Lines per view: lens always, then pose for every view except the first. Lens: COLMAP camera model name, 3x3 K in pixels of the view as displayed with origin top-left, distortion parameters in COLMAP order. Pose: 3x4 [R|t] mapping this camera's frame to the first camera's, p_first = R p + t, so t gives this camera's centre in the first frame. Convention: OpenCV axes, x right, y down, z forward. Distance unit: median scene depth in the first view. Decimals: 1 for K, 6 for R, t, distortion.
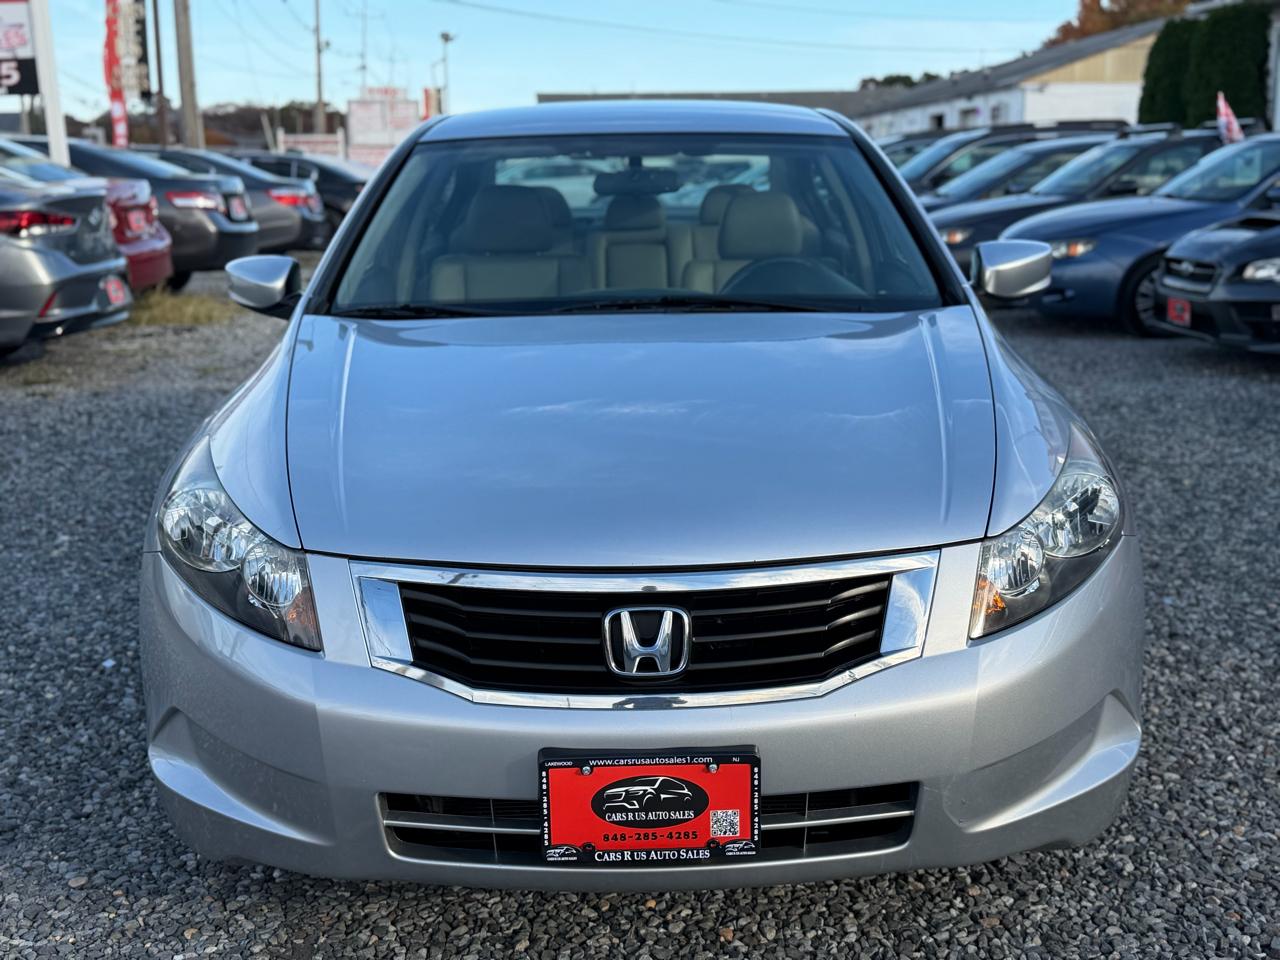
lens RADIAL K [[1431.9, 0, 640.0], [0, 1431.9, 480.0], [0, 0, 1]] dist [0.216586, -0.522259]
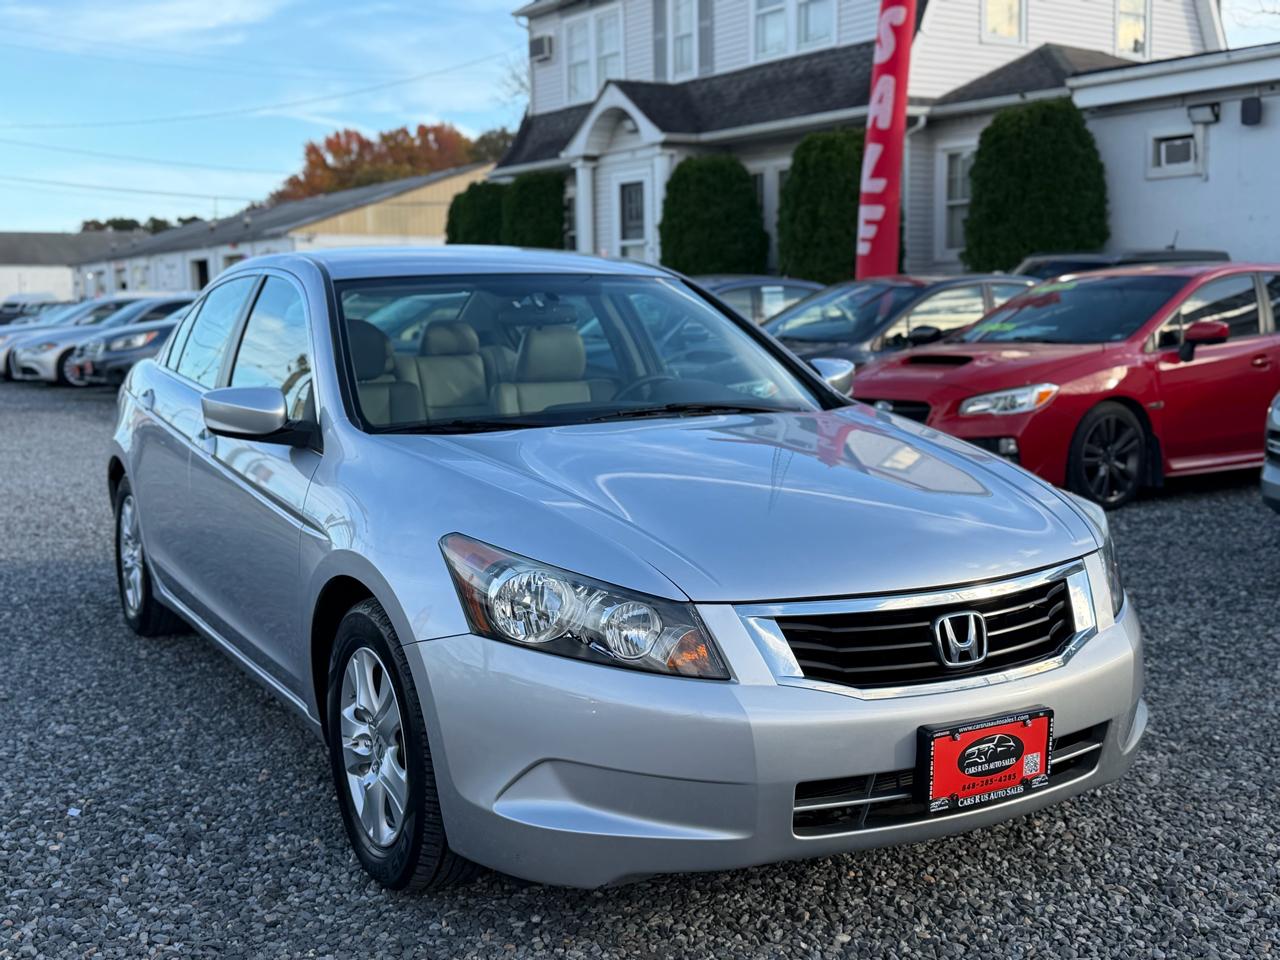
lens RADIAL K [[1431.9, 0, 640.0], [0, 1431.9, 480.0], [0, 0, 1]] dist [0.216586, -0.522259]
pose [[0.880715, -0.057596, 0.470131, -0.883263], [0.102703, 0.992186, -0.070845, 0.028910], [-0.462377, 0.110678, 0.879749, -0.072910]]
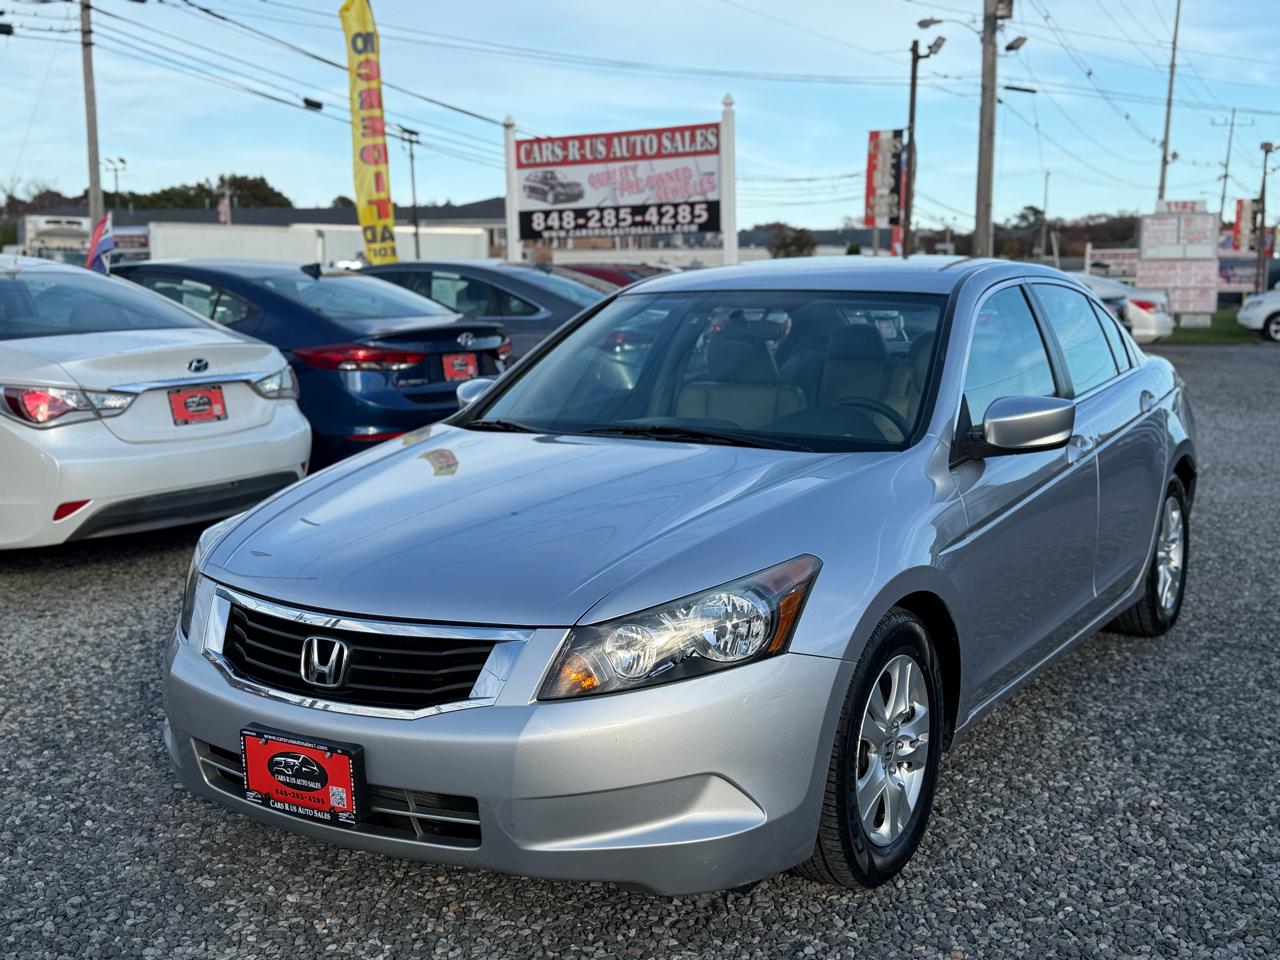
lens RADIAL K [[1431.9, 0, 640.0], [0, 1431.9, 480.0], [0, 0, 1]] dist [0.216586, -0.522259]
pose [[0.844746, 0.082355, -0.528792, 1.012619], [-0.120591, 0.991969, -0.038153, -0.050785], [0.521403, 0.095997, 0.847893, -0.080548]]
